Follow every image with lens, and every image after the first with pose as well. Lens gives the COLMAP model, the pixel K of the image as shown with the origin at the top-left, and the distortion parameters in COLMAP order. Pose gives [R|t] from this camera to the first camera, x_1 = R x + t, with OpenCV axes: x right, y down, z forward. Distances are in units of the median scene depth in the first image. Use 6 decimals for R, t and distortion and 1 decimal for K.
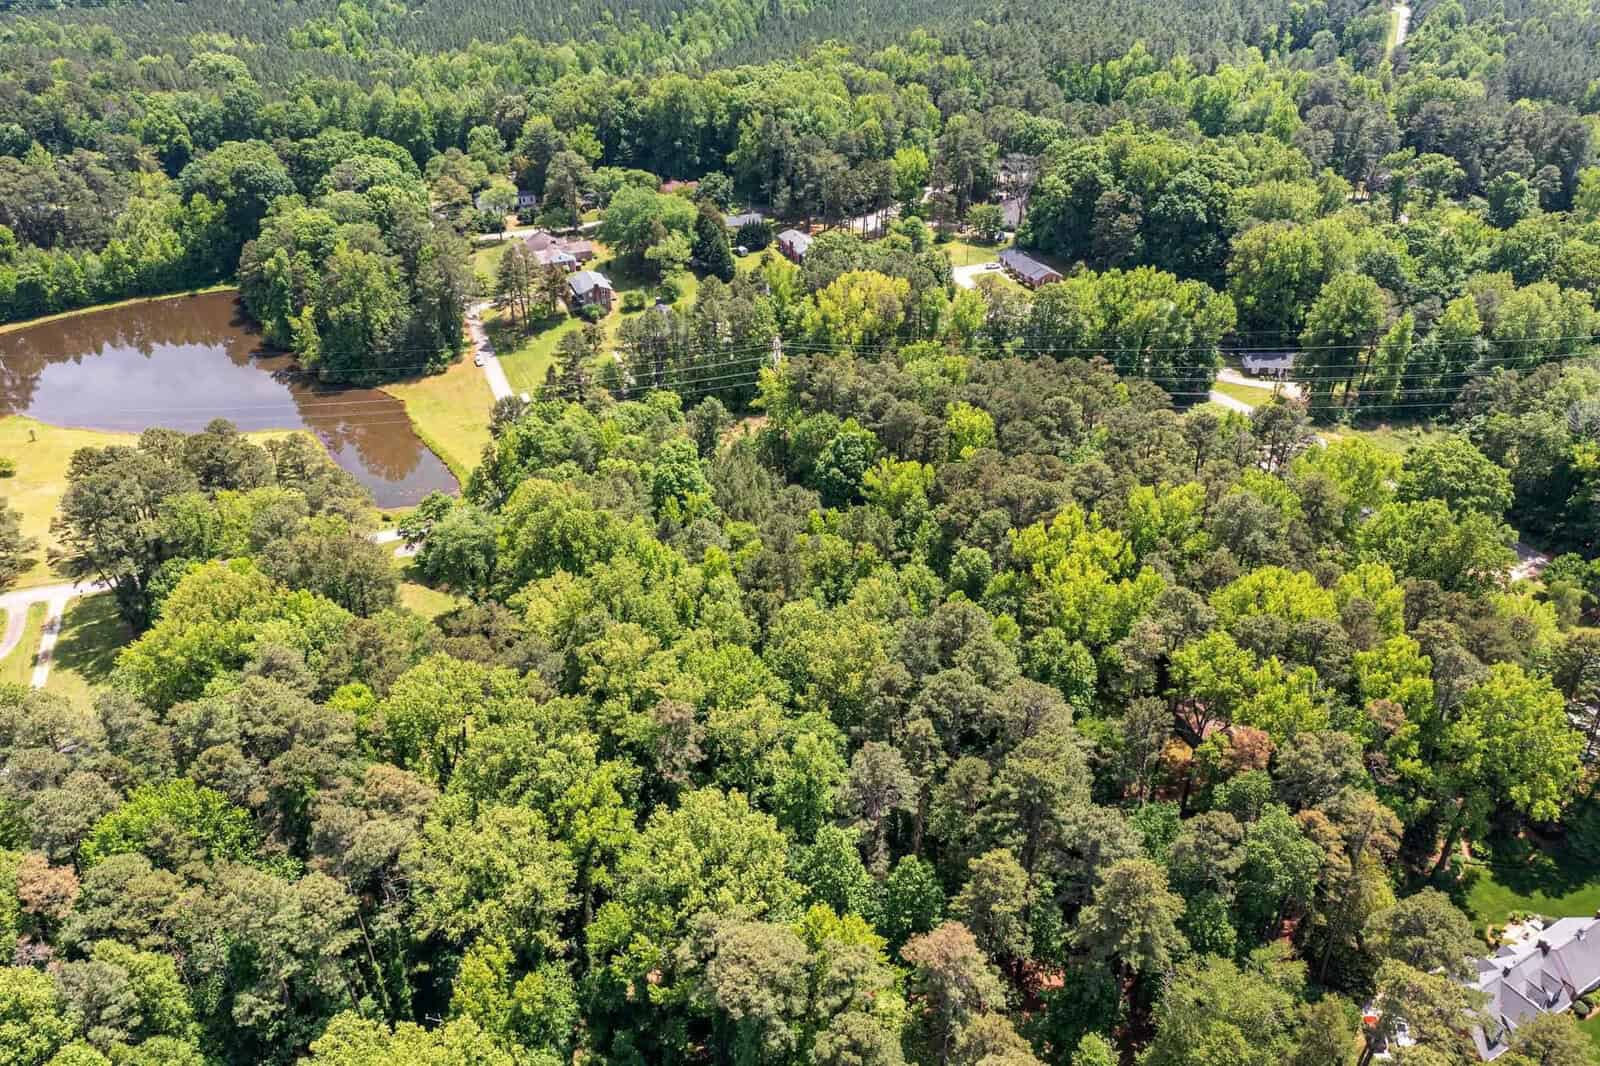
lens RADIAL K [[1256.0, 0, 800.6], [0, 1256.0, 533.1], [0, 0, 1]] dist [0.010397, 0.010303]
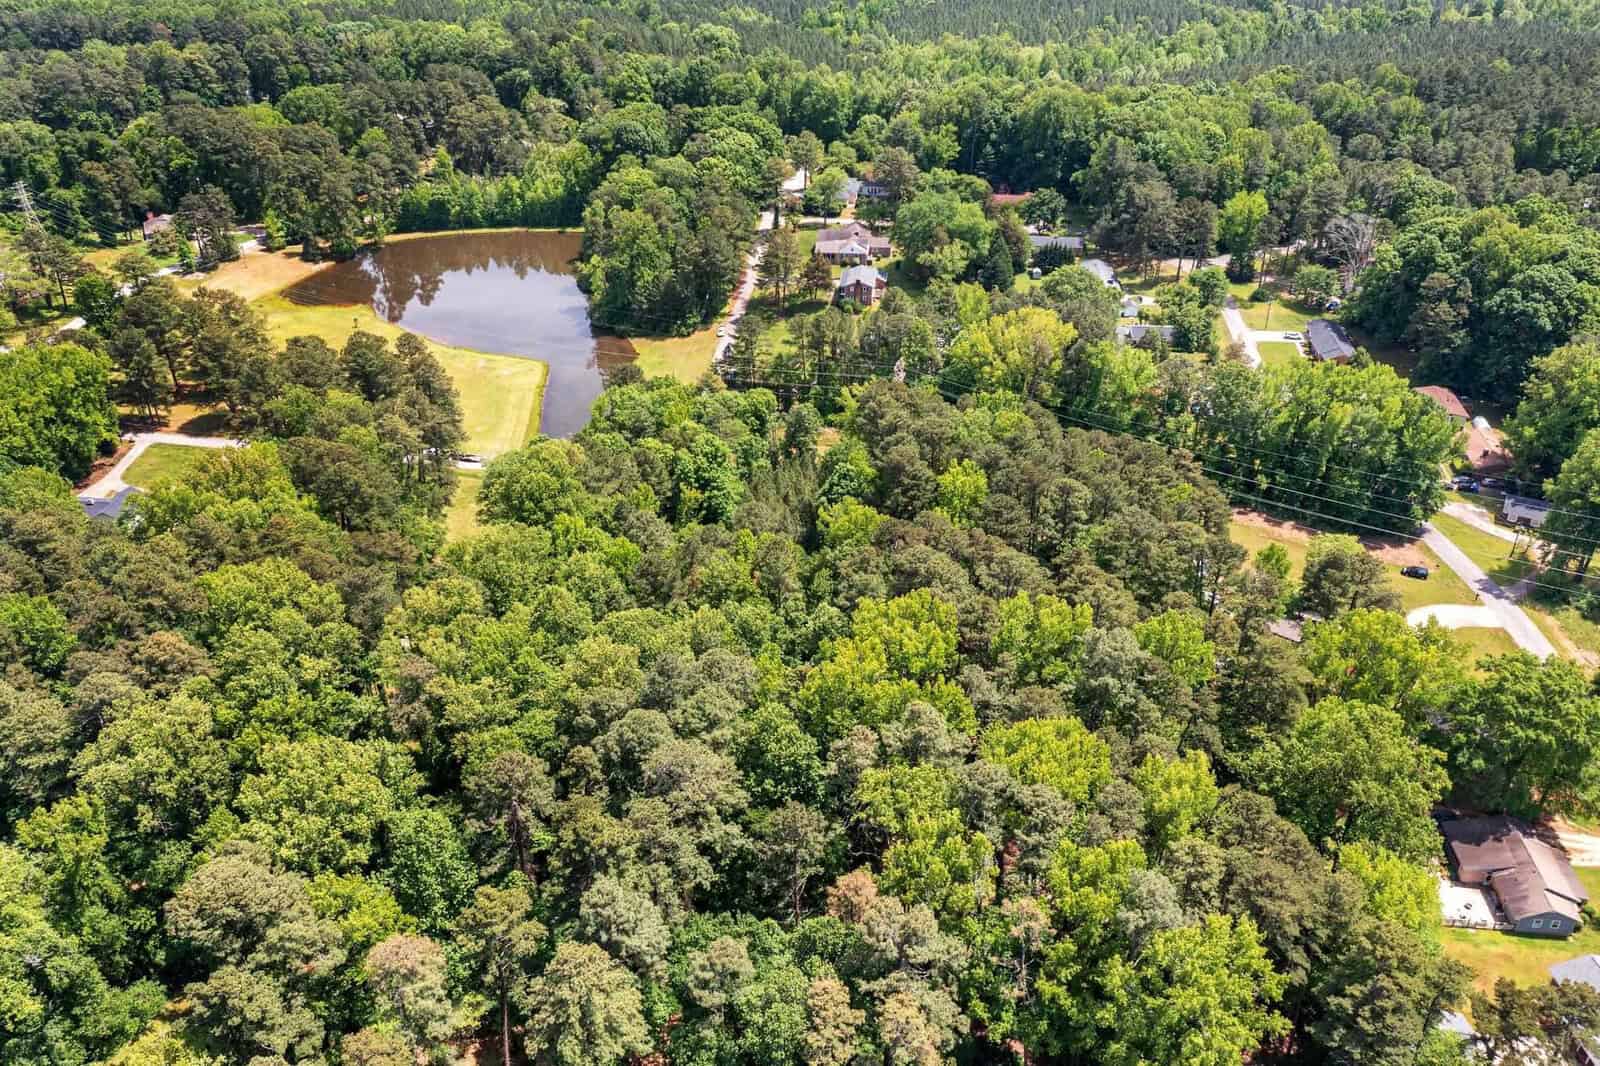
lens RADIAL K [[1256.0, 0, 800.2], [0, 1256.0, 533.6], [0, 0, 1]] dist [0.010397, 0.010303]
pose [[0.879012, 0.249094, -0.406560, 0.250427], [-0.247614, 0.967168, 0.057212, -0.045639], [0.407463, 0.050380, 0.911831, 0.068214]]
